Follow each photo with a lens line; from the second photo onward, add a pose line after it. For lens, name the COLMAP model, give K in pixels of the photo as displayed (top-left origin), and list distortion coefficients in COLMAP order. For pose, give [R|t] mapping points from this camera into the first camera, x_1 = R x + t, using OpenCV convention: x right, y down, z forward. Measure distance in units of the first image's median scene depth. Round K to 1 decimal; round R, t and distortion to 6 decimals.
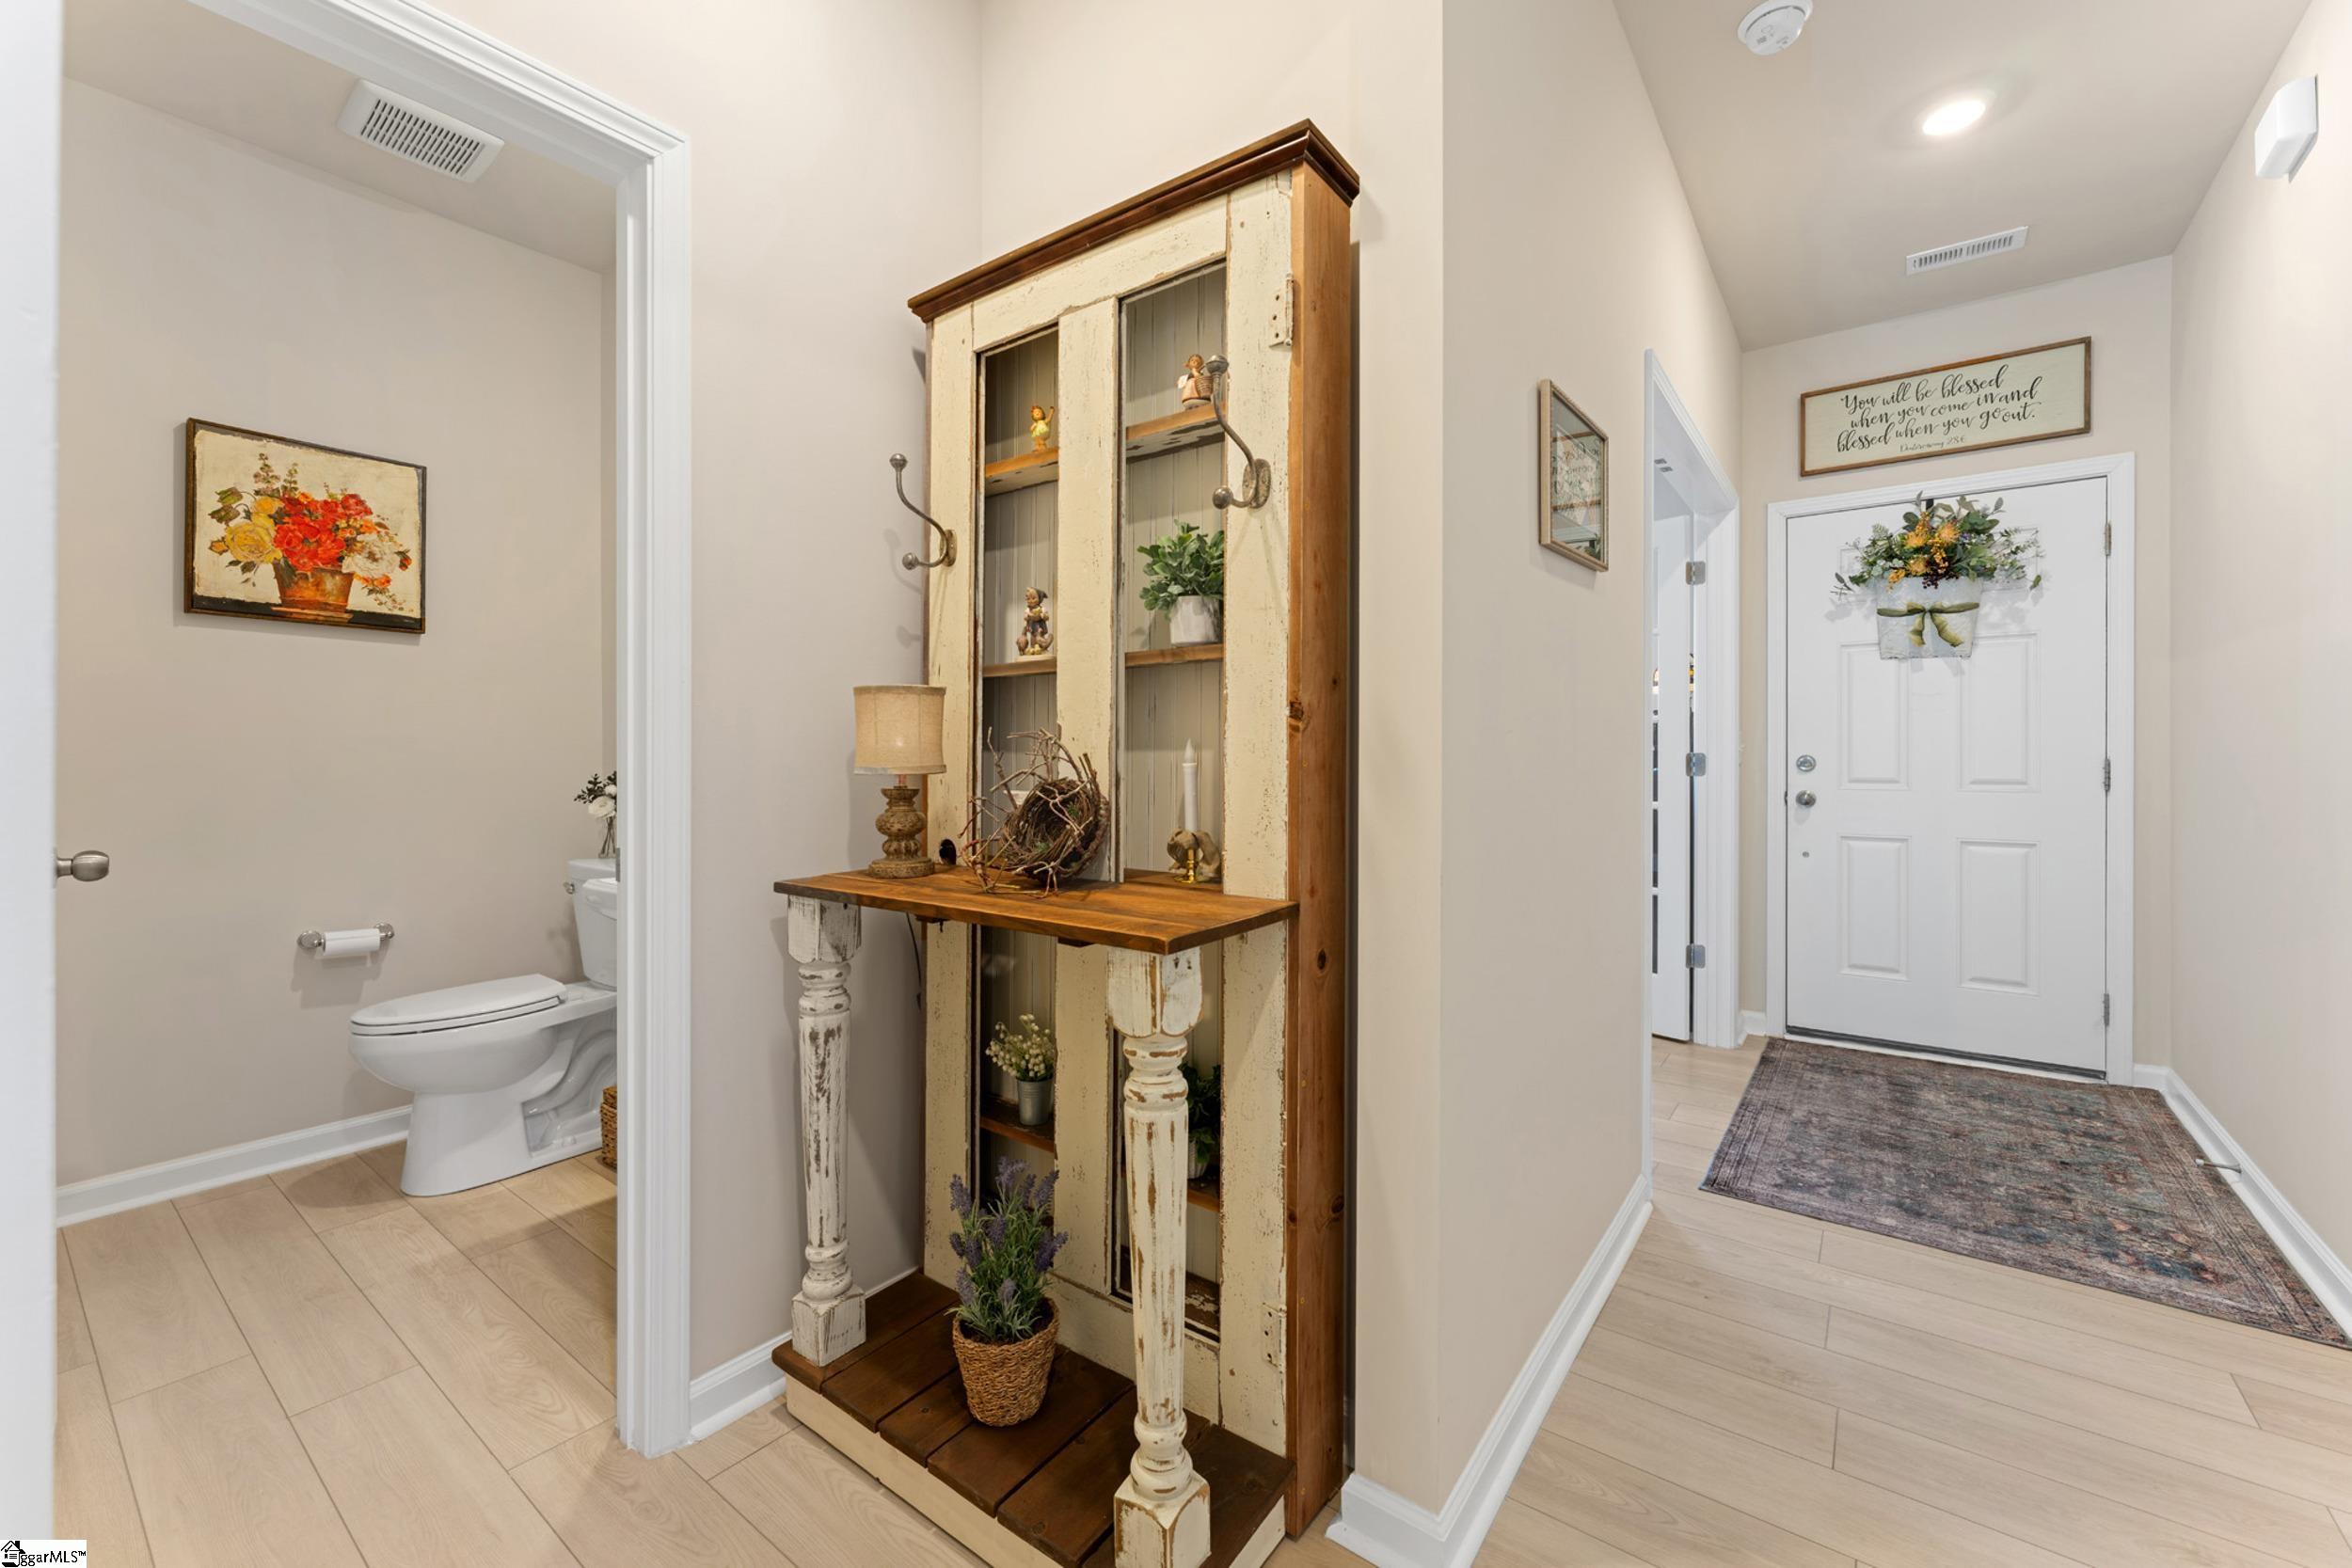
lens RADIAL K [[950.1, 0, 1165.8], [0, 950.1, 760.5], [0, 0, 1]] dist [-0.003450, 0.000382]
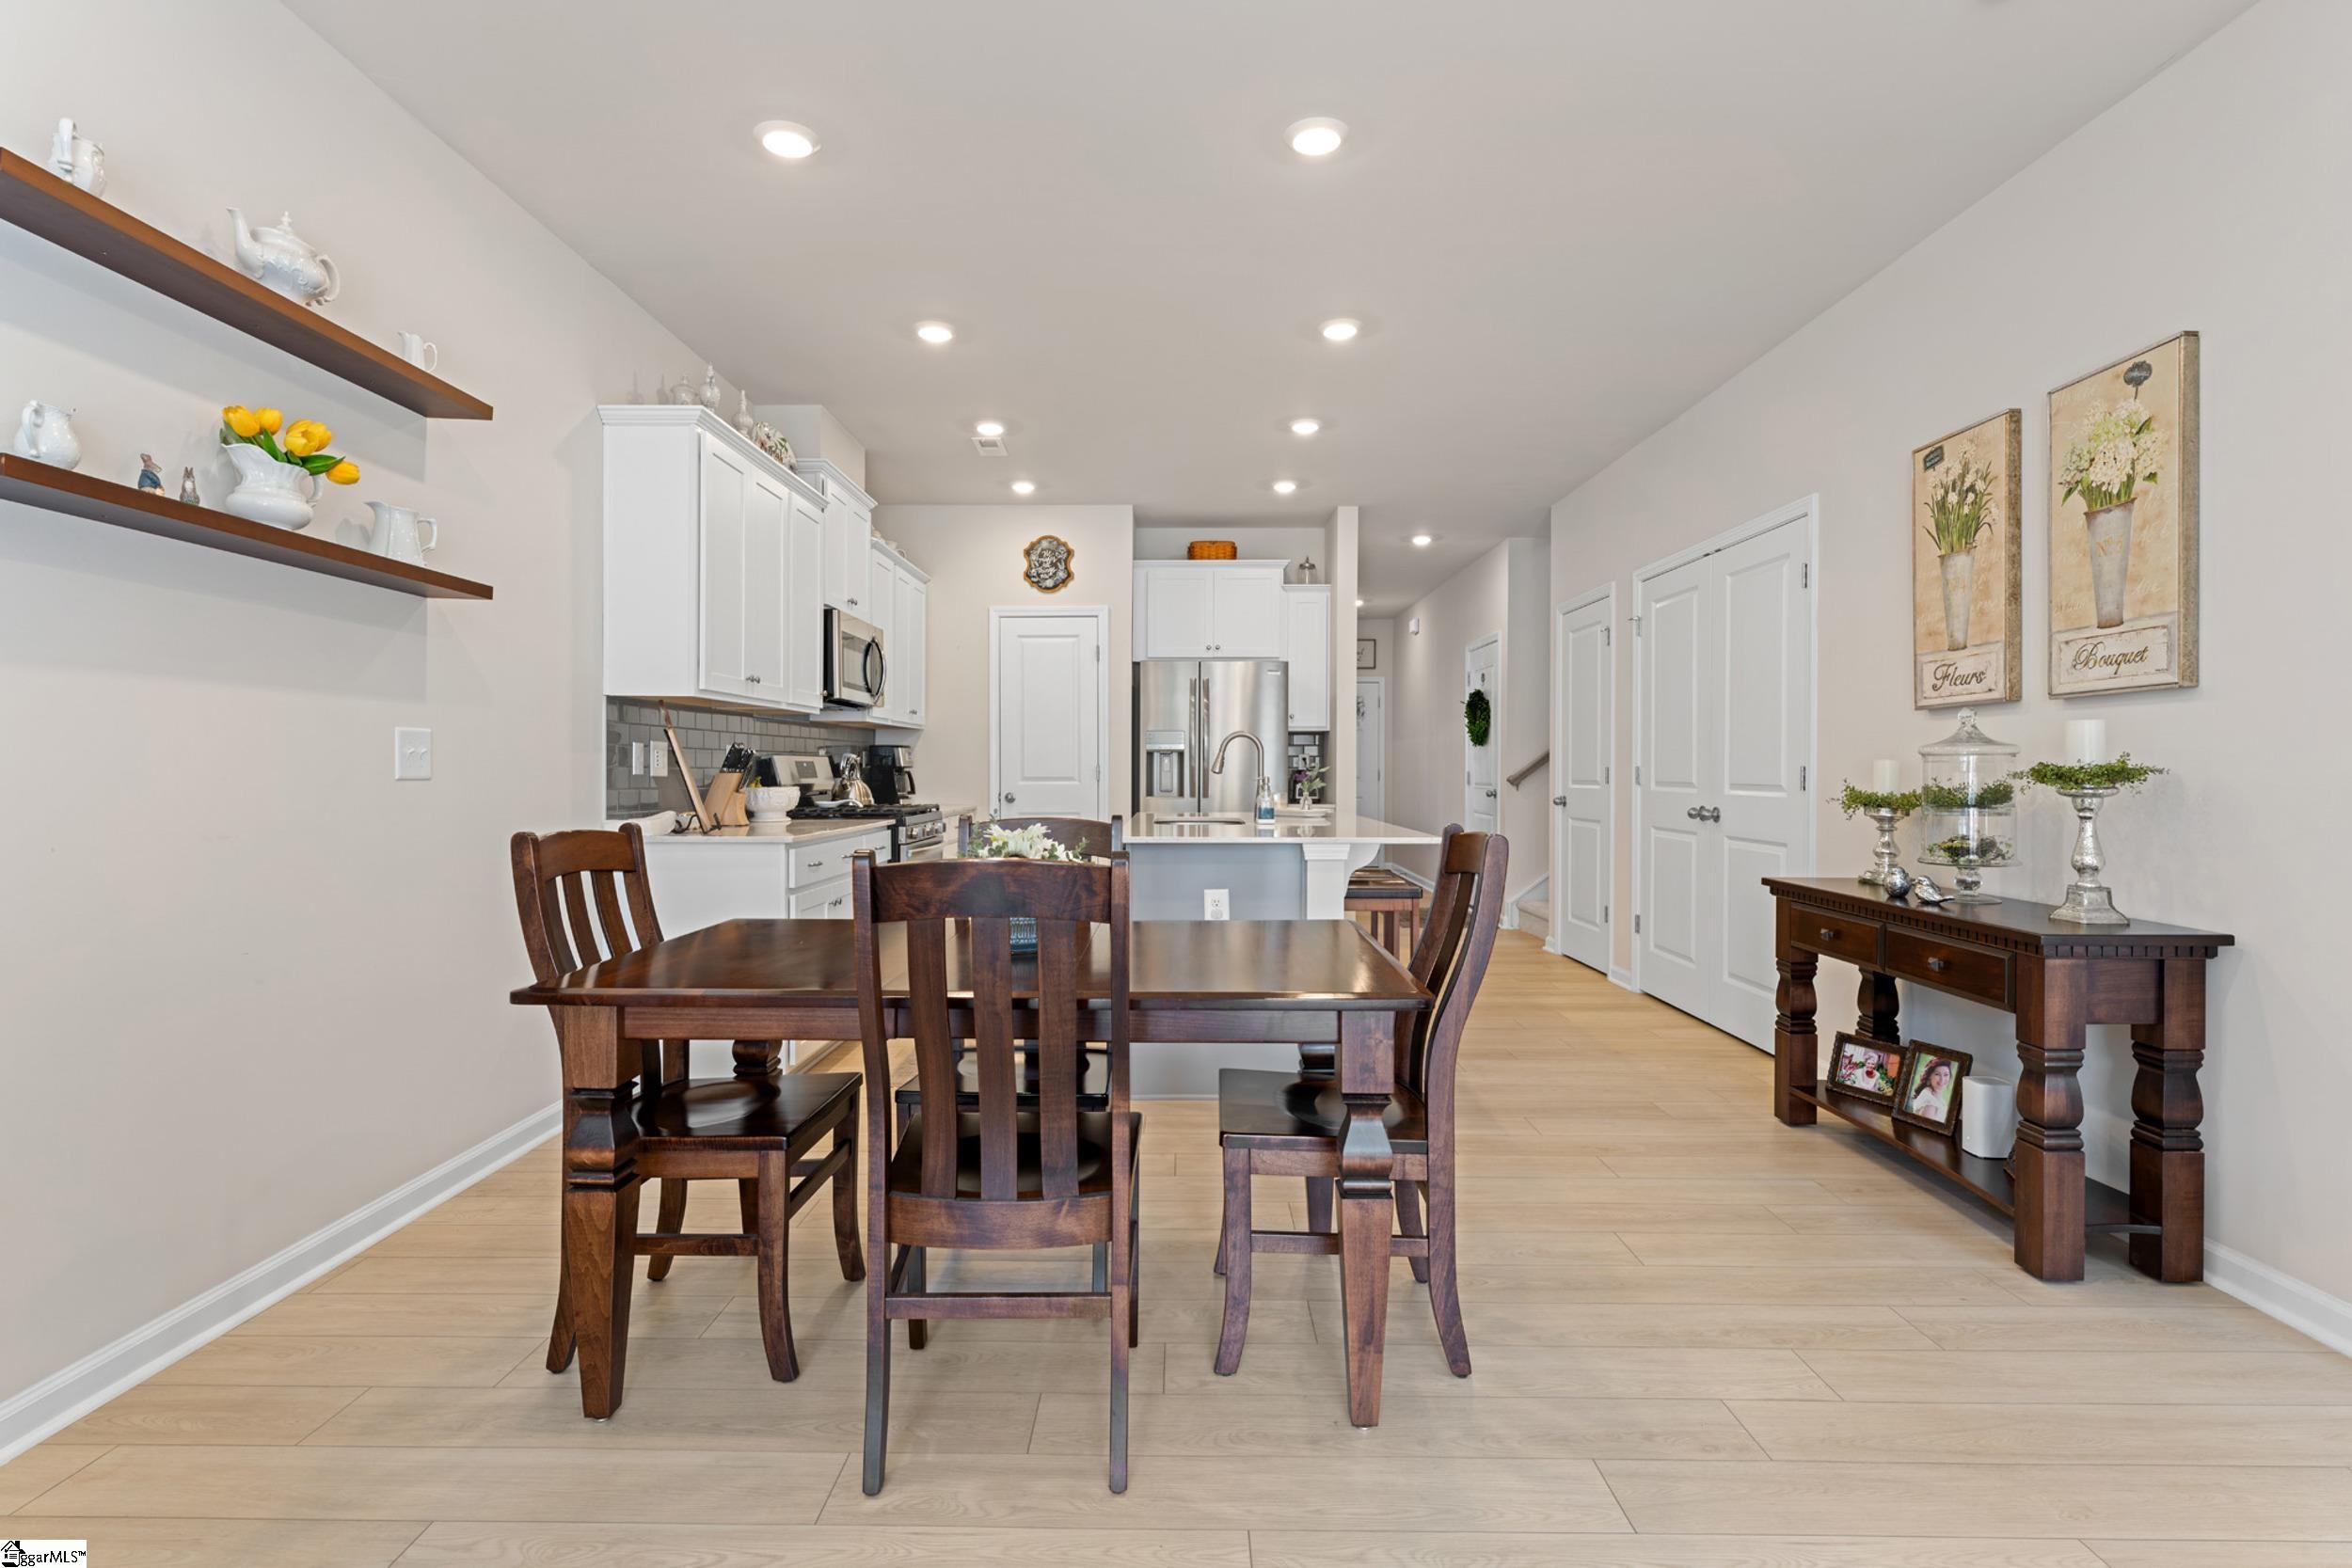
lens RADIAL K [[1145.9, 0, 1171.3], [0, 1145.9, 770.1], [0, 0, 1]] dist [-0.000770, -0.001334]
pose [[0.797313, 0.004351, 0.603551, -1.801039], [-0.000359, 0.999977, -0.006734, 0.022257], [-0.603567, 0.005153, 0.797296, -1.571998]]
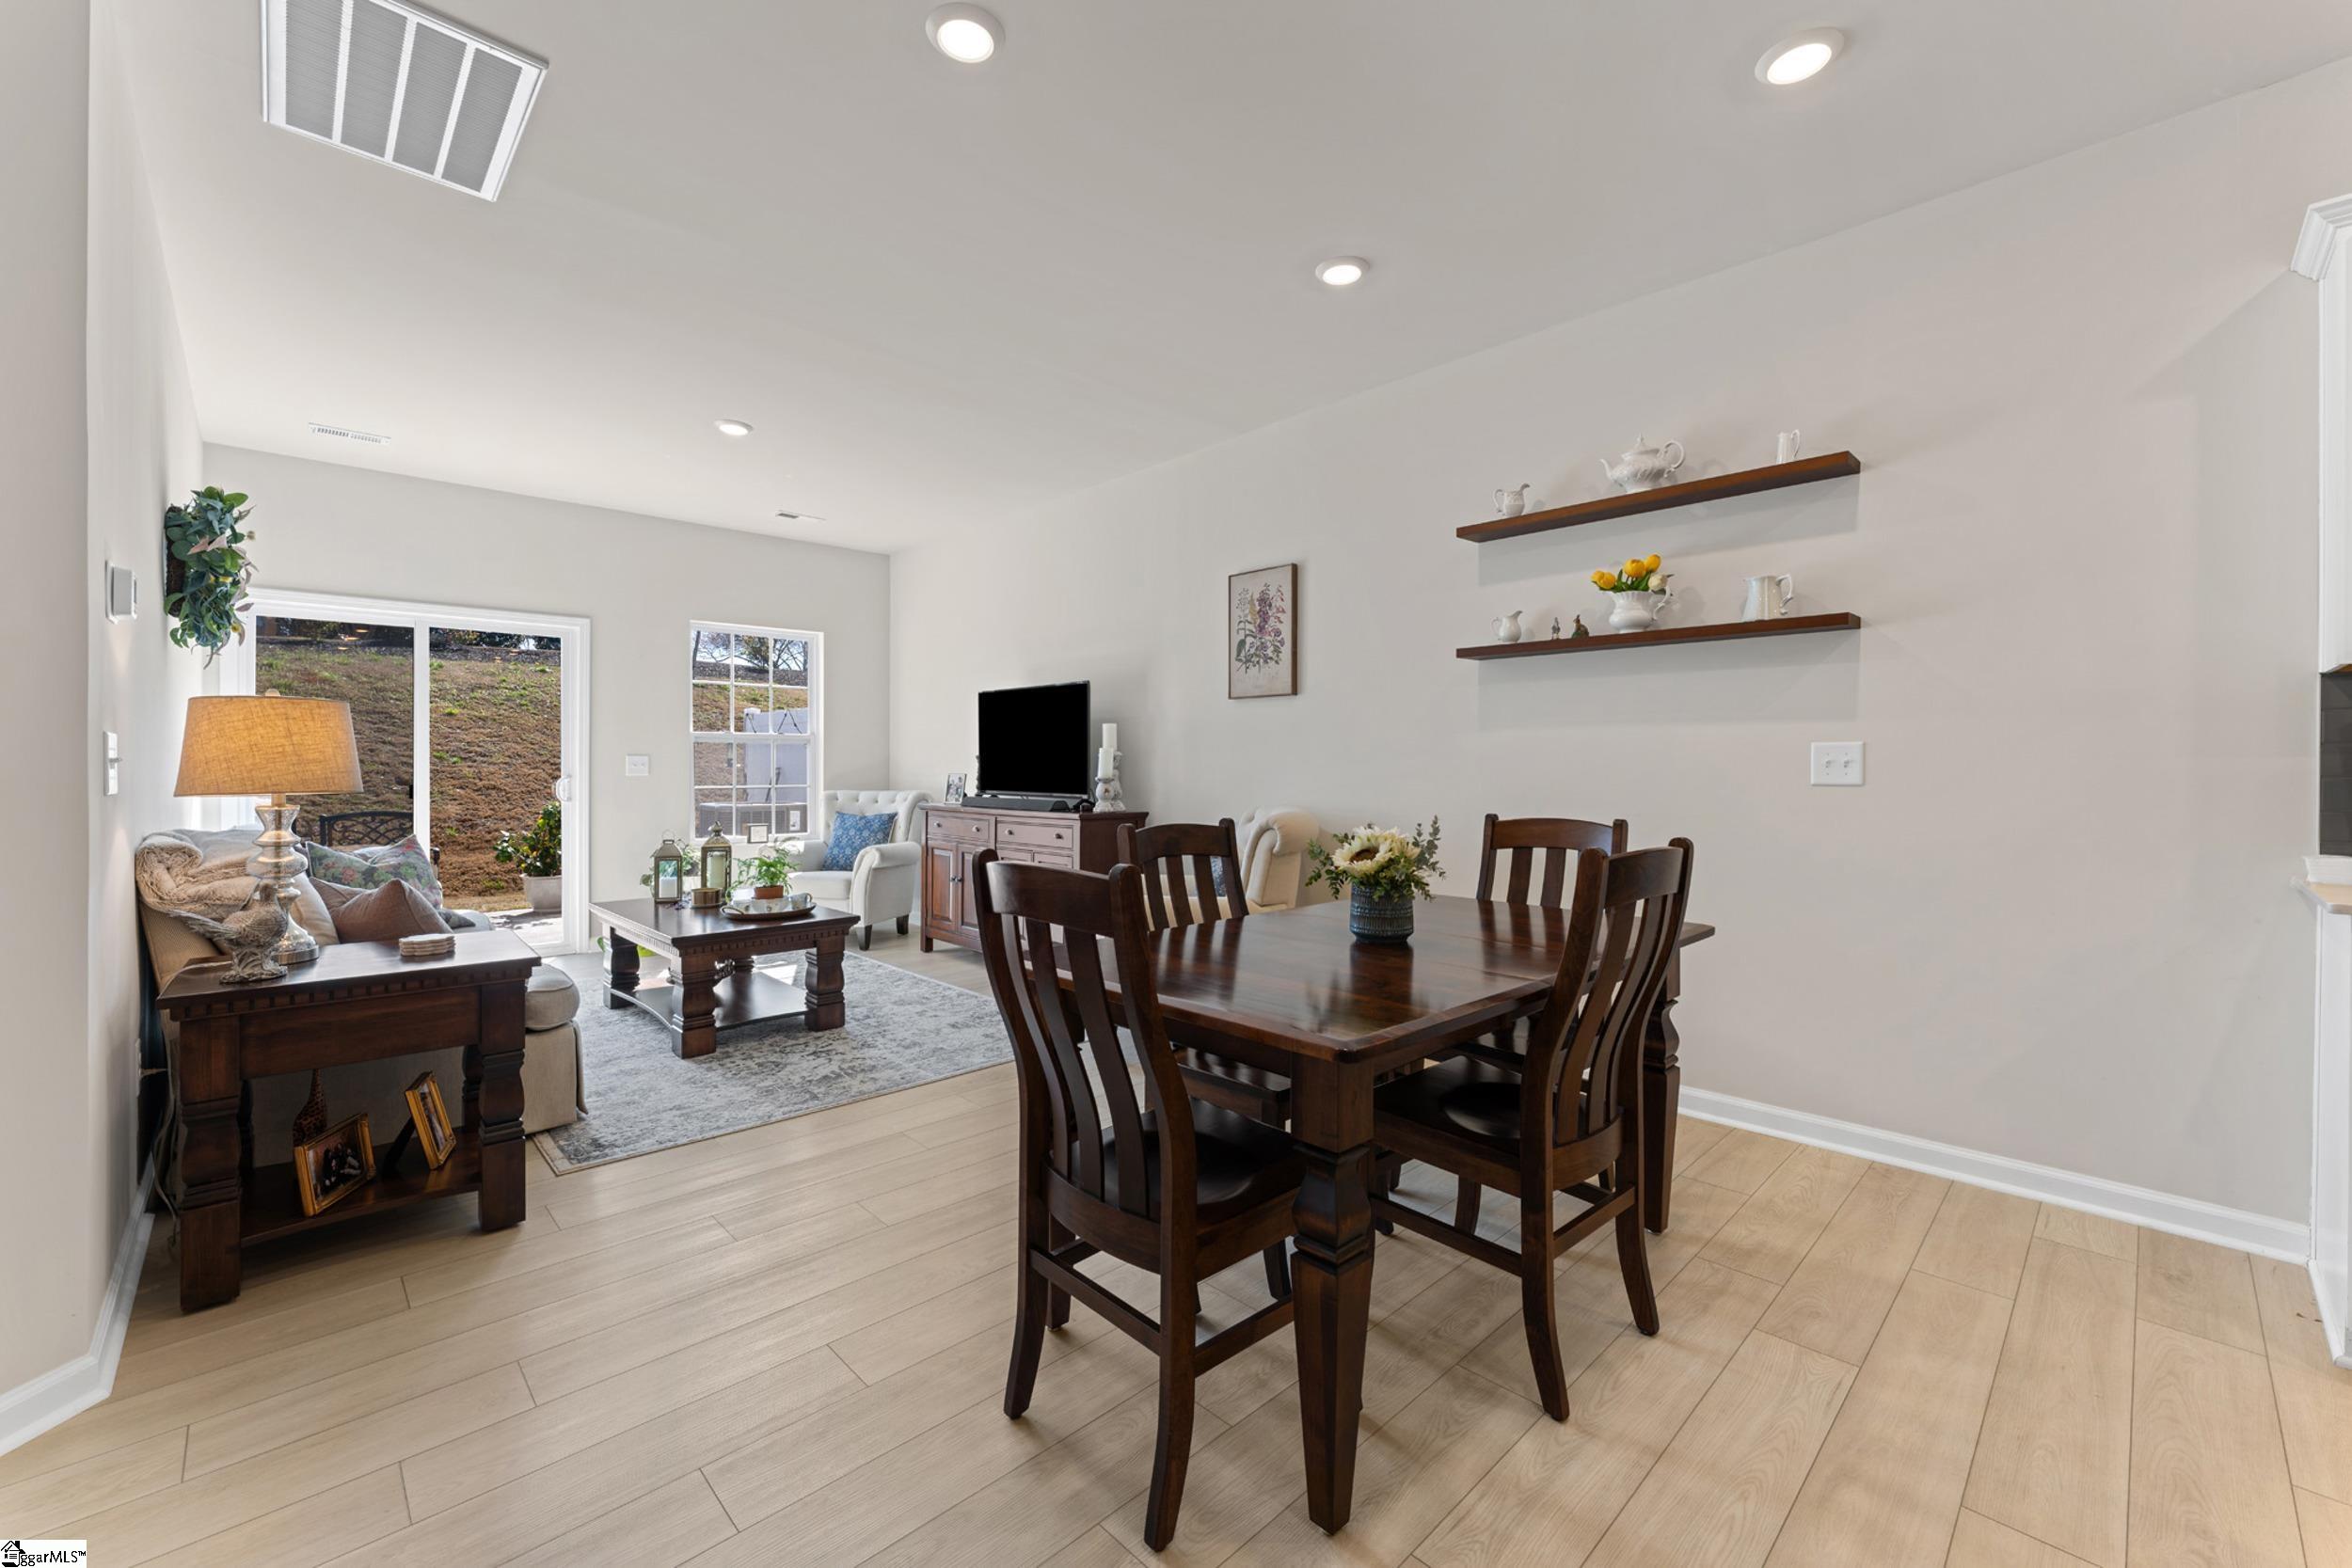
lens RADIAL K [[950.1, 0, 1188.9], [0, 950.1, 767.7], [0, 0, 1]] dist [-0.003450, 0.000382]
pose [[-0.143851, 0.005060, -0.989586, -0.808318], [-0.006368, 0.999961, 0.006039, 0.006100], [0.989579, 0.007171, -0.143813, -1.003143]]
